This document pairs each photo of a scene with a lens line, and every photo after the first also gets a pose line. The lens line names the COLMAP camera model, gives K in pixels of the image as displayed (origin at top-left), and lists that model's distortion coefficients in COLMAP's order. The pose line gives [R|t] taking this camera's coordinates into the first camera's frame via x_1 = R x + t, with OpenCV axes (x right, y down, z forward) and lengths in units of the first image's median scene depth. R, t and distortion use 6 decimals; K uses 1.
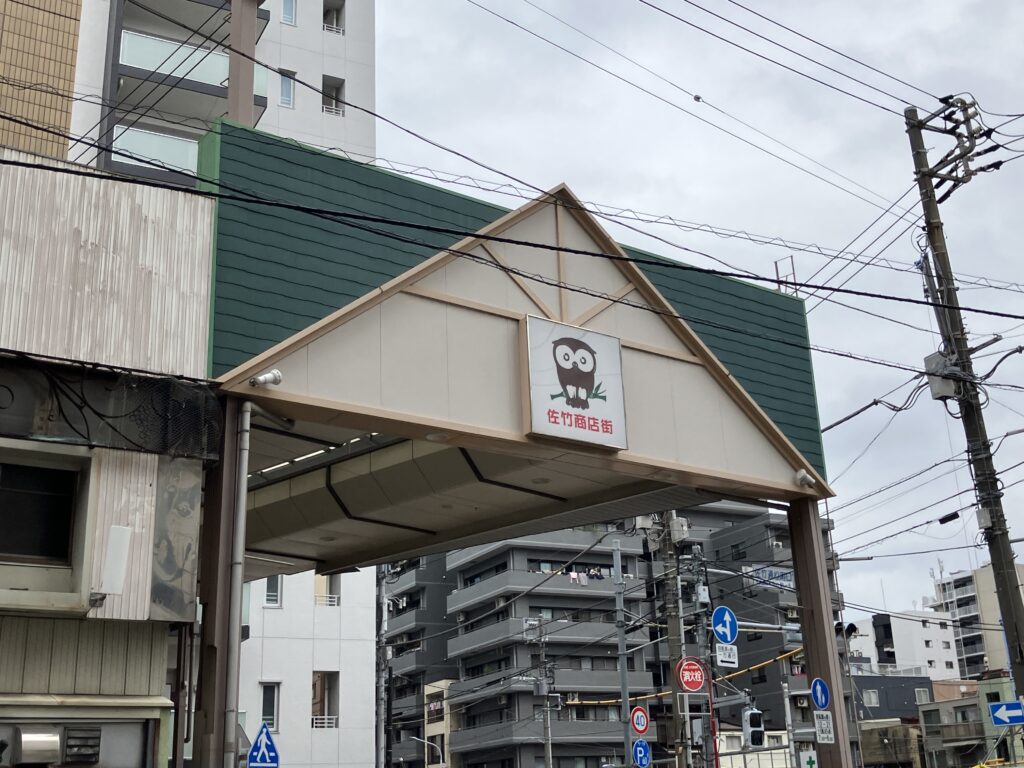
lens RADIAL K [[1264.2, 0, 512.0], [0, 1264.2, 384.0], [0, 0, 1]] dist [-0.013022, -0.017618]
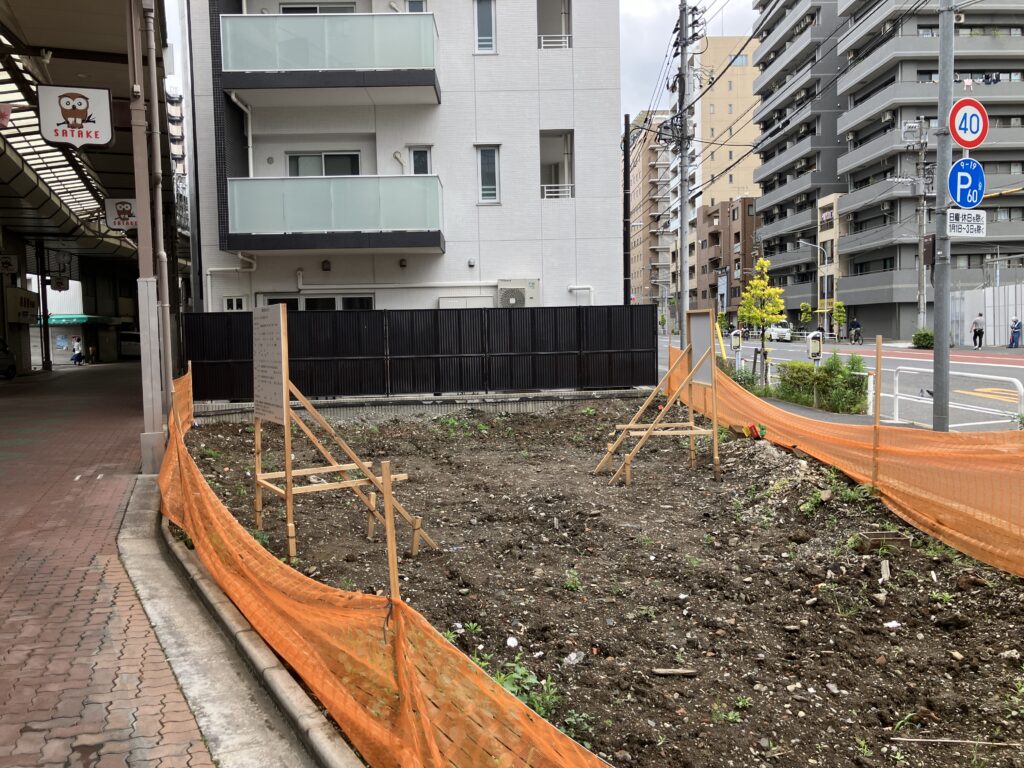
lens RADIAL K [[844.7, 0, 512.0], [0, 844.7, 384.0], [0, 0, 1]] dist [0.044260, 0.000689]
pose [[0.901423, 0.043893, -0.430709, 0.025777], [0.135985, 0.915794, 0.377927, 0.059184], [0.411029, -0.399242, 0.819549, 0.166417]]
